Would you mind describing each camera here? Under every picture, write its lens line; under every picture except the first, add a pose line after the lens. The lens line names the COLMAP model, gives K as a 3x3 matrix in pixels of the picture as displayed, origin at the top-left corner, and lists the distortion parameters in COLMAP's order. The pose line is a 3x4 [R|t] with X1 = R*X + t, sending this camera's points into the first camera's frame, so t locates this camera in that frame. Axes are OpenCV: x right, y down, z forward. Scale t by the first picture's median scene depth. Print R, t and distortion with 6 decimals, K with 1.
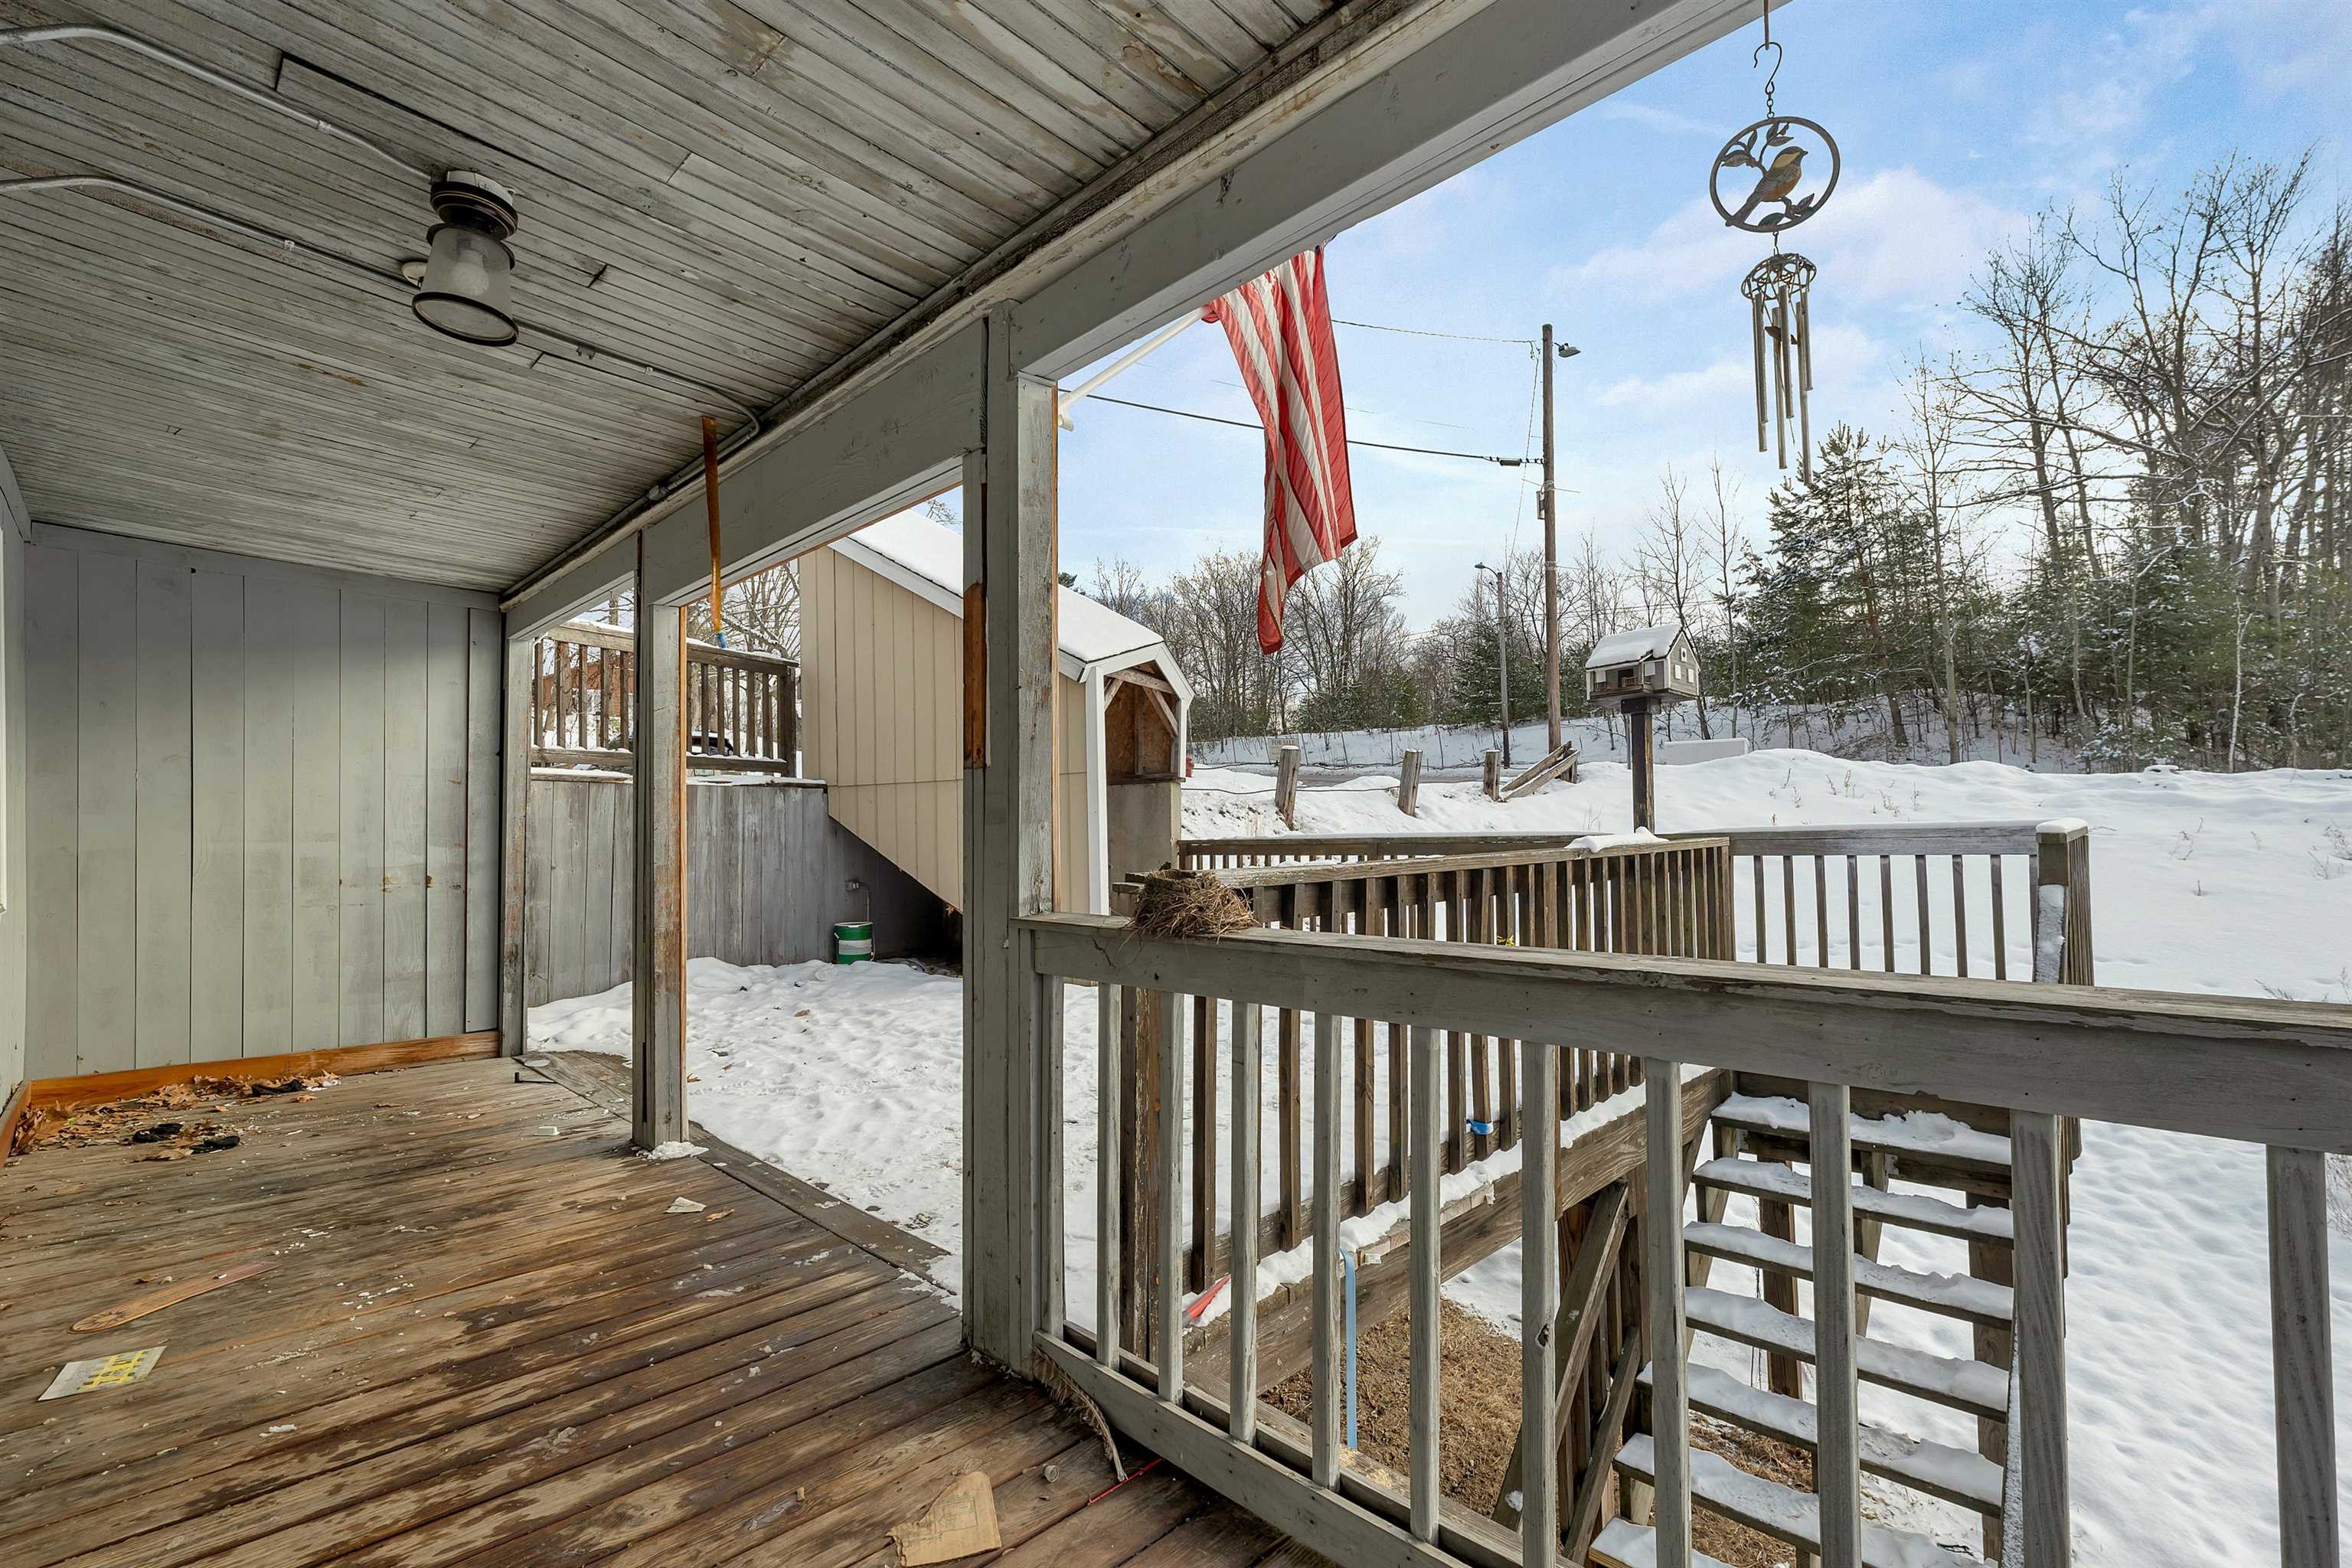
lens RADIAL K [[981.7, 0, 1186.3], [0, 981.7, 826.4], [0, 0, 1]] dist [-0.000285, -0.000197]
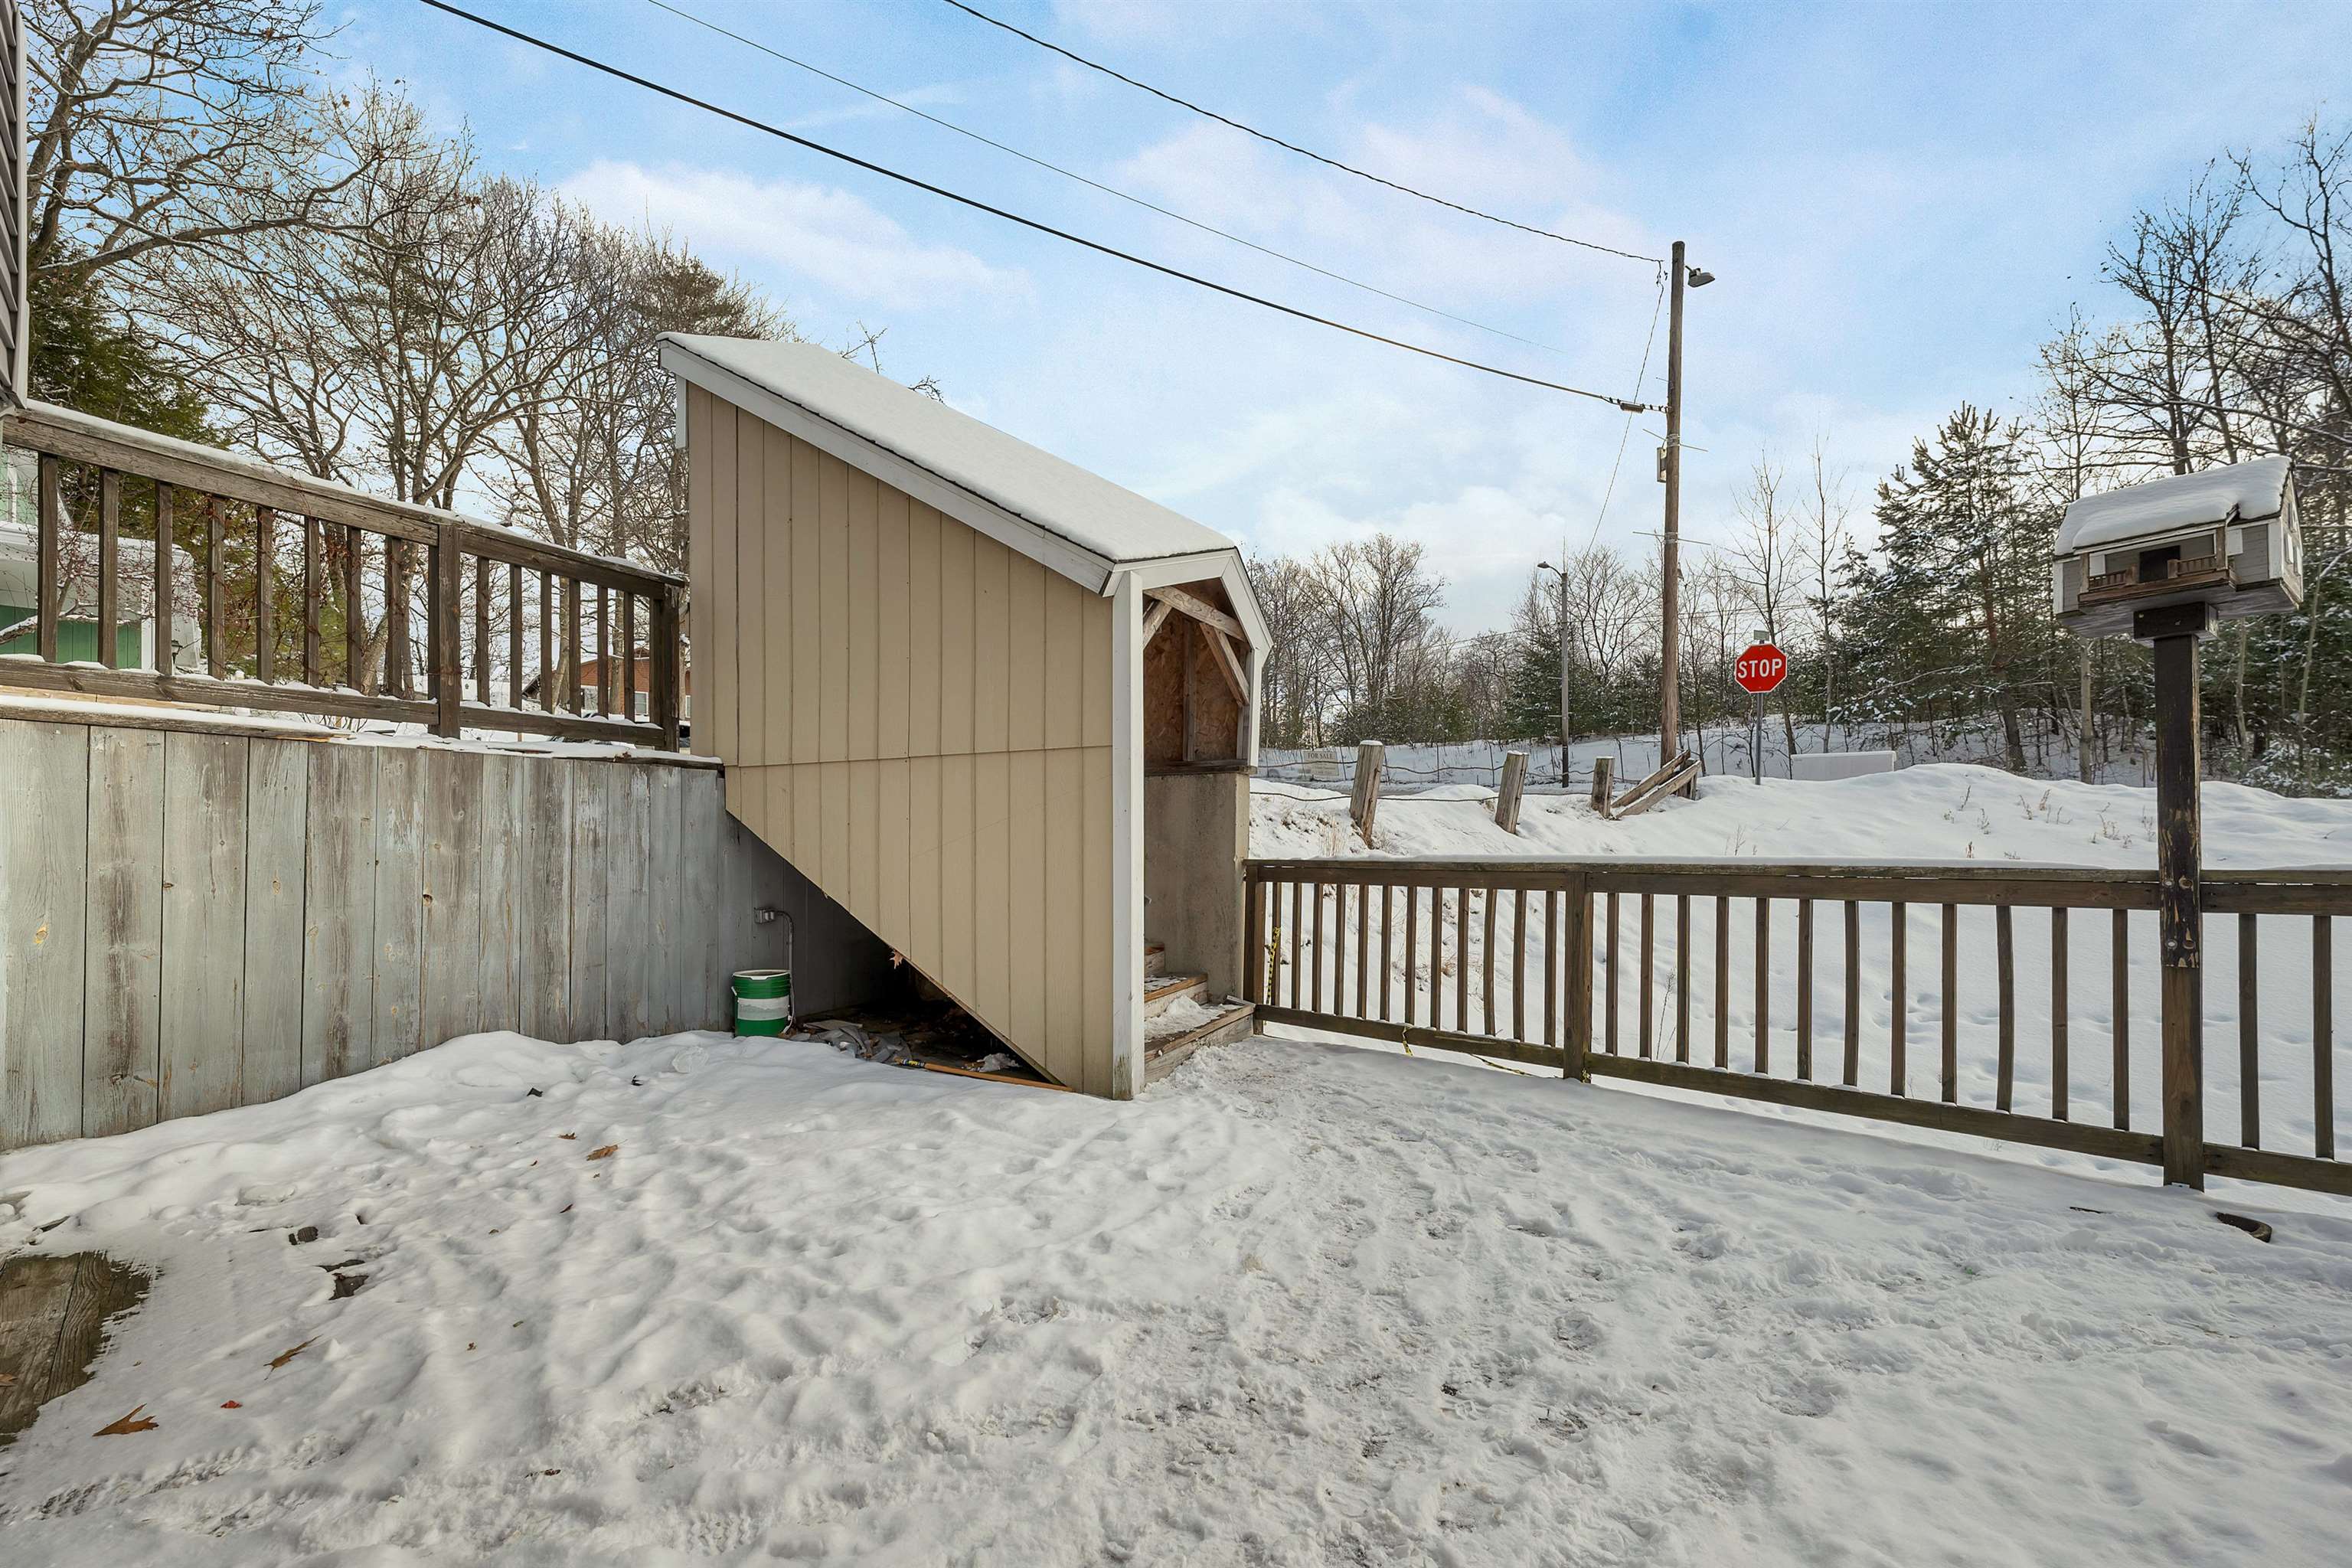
lens RADIAL K [[959.9, 0, 1172.6], [0, 959.9, 866.4], [0, 0, 1]] dist [-0.000008, 0.000000]
pose [[0.999132, 0.022275, -0.035187, -0.017007], [-0.021414, 0.999467, 0.024649, 0.001805], [0.035717, -0.023875, 0.999077, 0.166771]]
